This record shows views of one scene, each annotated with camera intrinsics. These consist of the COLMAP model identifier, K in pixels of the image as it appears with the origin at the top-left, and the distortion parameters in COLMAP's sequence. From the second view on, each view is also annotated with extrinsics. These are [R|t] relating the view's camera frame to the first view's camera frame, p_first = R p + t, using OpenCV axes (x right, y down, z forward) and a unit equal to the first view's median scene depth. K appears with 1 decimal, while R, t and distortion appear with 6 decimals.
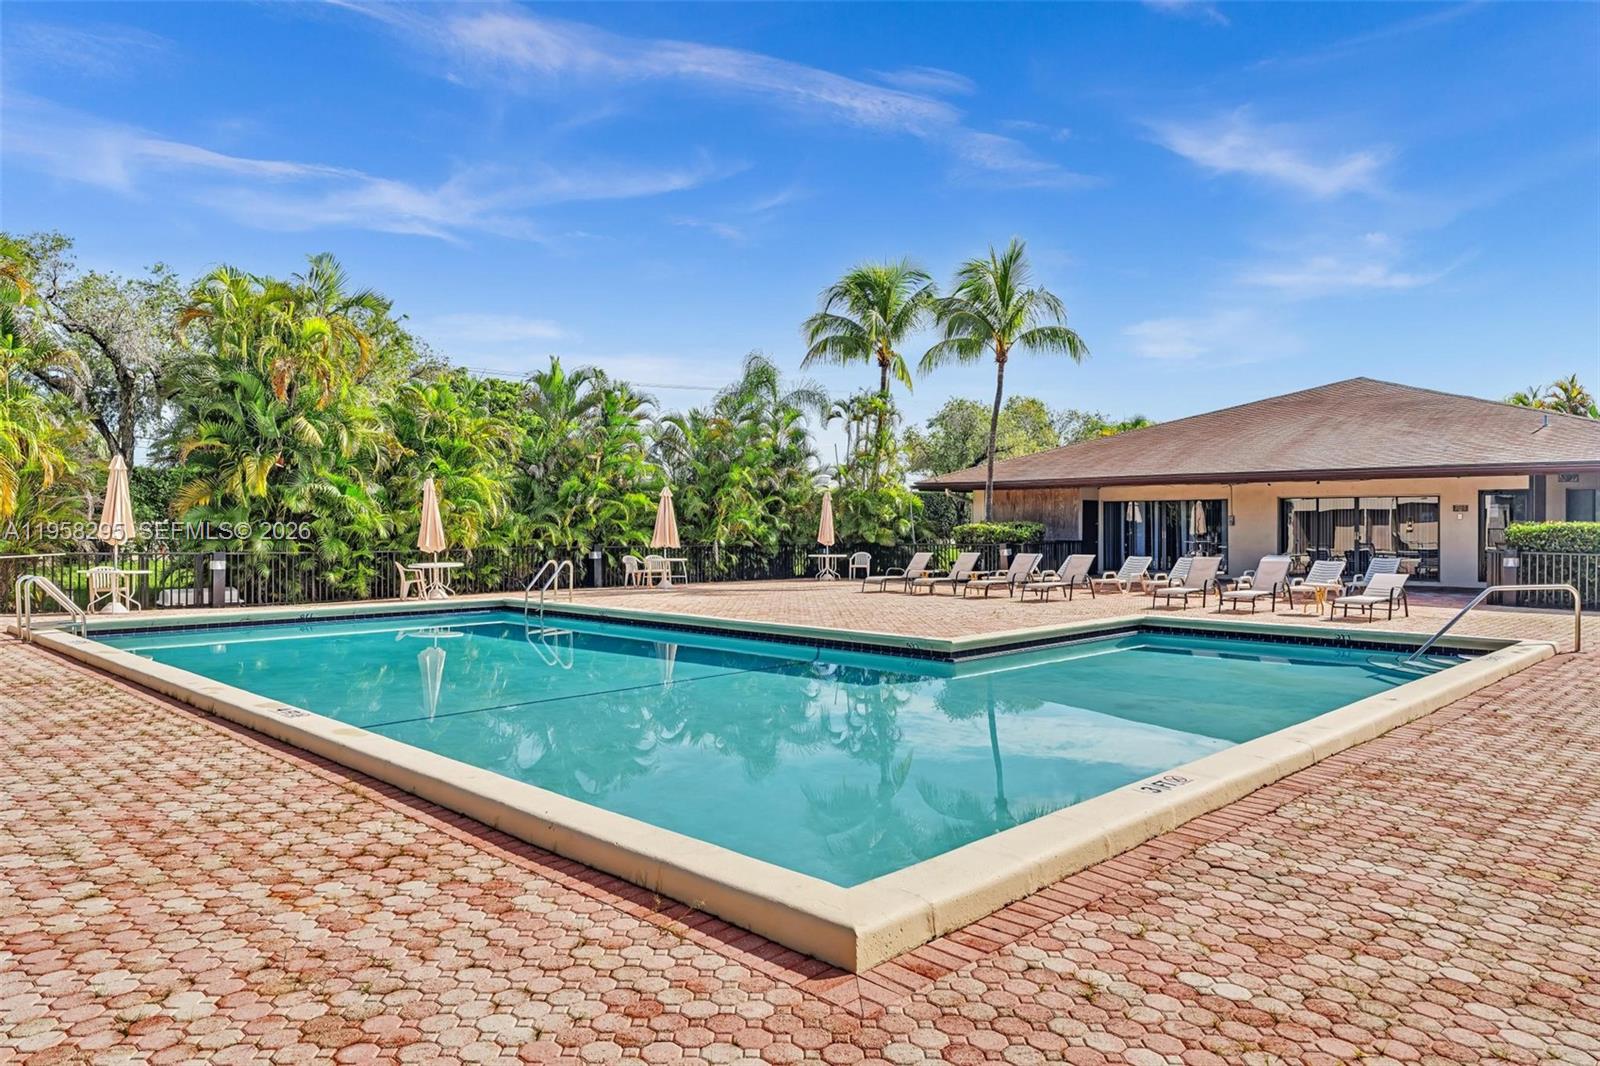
lens RADIAL K [[1093.8, 0, 800.0], [0, 1093.8, 533.0], [0, 0, 1]] dist [-0.001093, 0.000616]
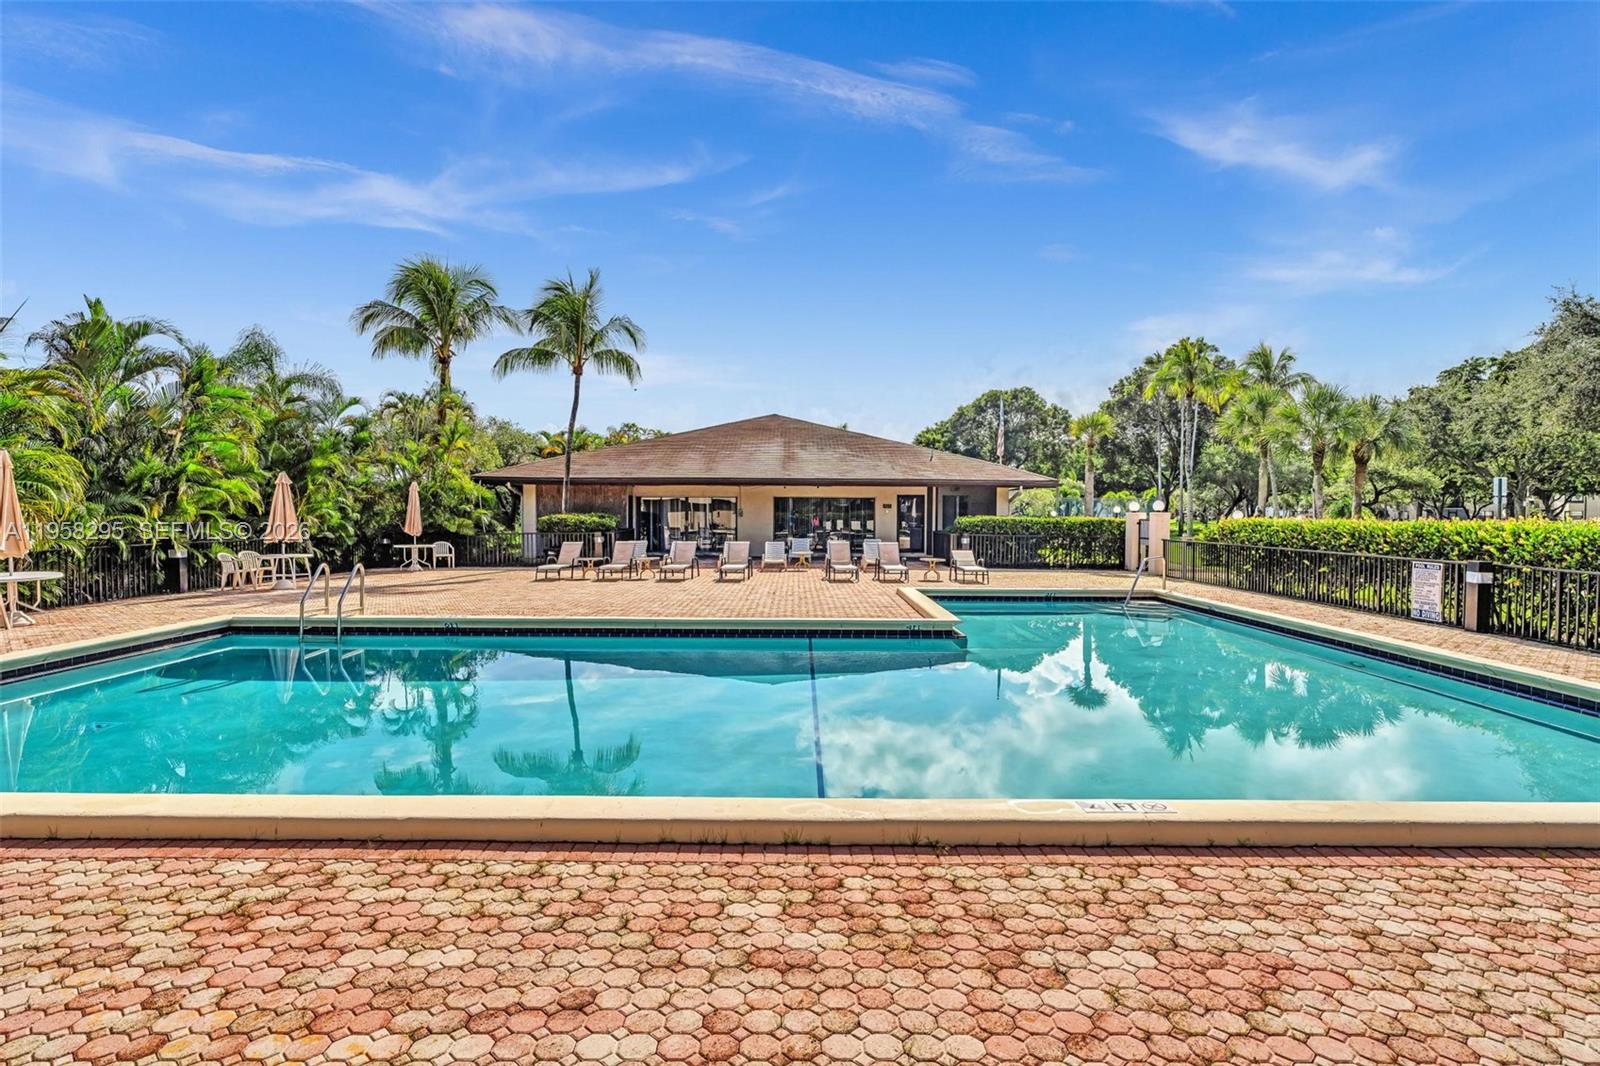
lens RADIAL K [[823.8, 0, 834.2], [0, 823.8, 525.5], [0, 0, 1]] dist [0.004342, 0.001076]
pose [[0.695201, -0.006069, 0.718789, -0.251464], [-0.000138, 0.999963, 0.008577, -0.004607], [-0.718815, -0.006062, 0.695175, 0.203735]]
